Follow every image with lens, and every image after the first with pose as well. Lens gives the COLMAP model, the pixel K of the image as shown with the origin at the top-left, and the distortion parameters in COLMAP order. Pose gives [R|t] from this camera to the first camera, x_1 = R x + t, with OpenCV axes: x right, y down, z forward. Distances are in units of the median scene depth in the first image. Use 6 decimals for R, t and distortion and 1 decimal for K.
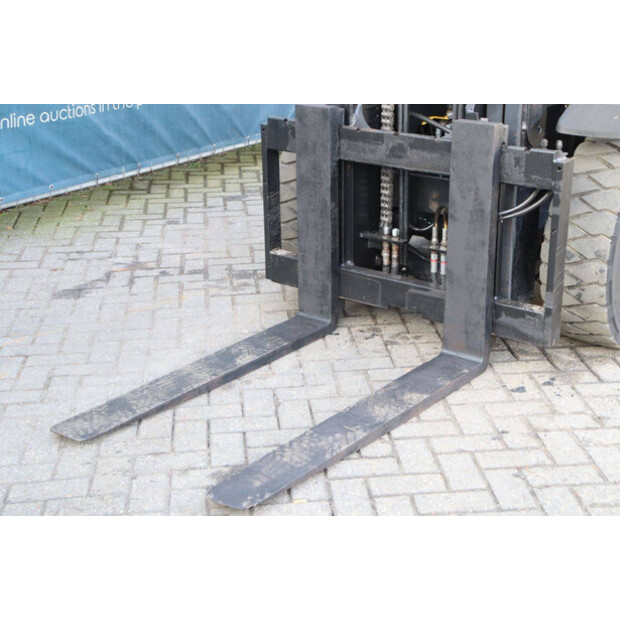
lens RADIAL K [[1073.2, 0, 295.4], [0, 1073.2, 308.0], [0, 0, 1]] dist [0.151845, 0.000000]
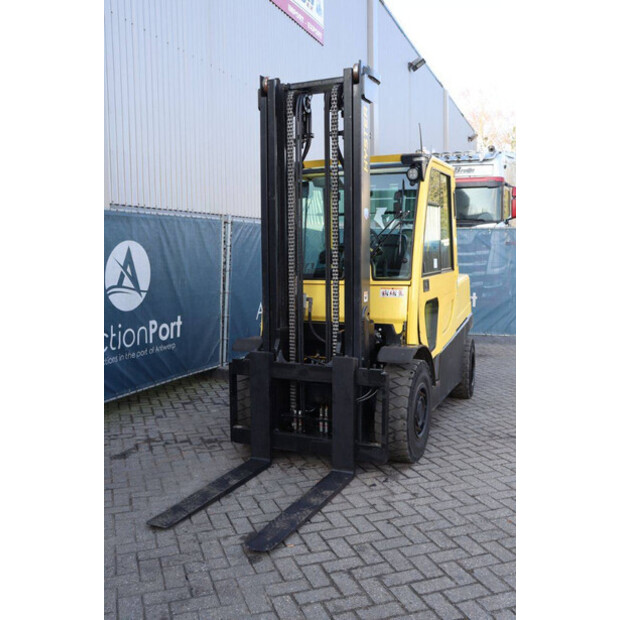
lens RADIAL K [[612.3, 0, 299.0], [0, 612.3, 316.0], [0, 0, 1]] dist [-0.079732, 0.000000]
pose [[0.973635, -0.017594, 0.227431, -0.176573], [0.072926, 0.968705, -0.237259, 0.027123], [-0.216139, 0.247589, 0.944449, -0.125489]]
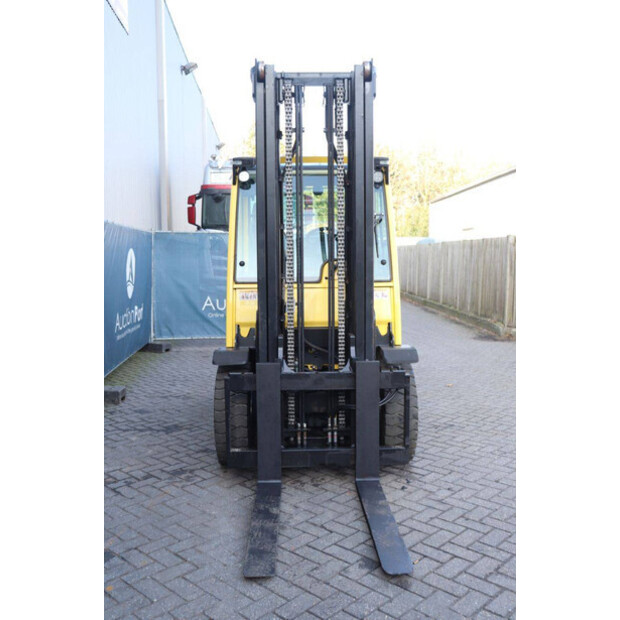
lens RADIAL K [[612.3, 0, 306.2], [0, 612.3, 314.3], [0, 0, 1]] dist [-0.079732, 0.000000]
pose [[0.767980, -0.053083, 0.638270, -0.614635], [0.217344, 0.959024, -0.181754, -0.066556], [-0.602468, 0.278308, 0.748049, 0.163641]]
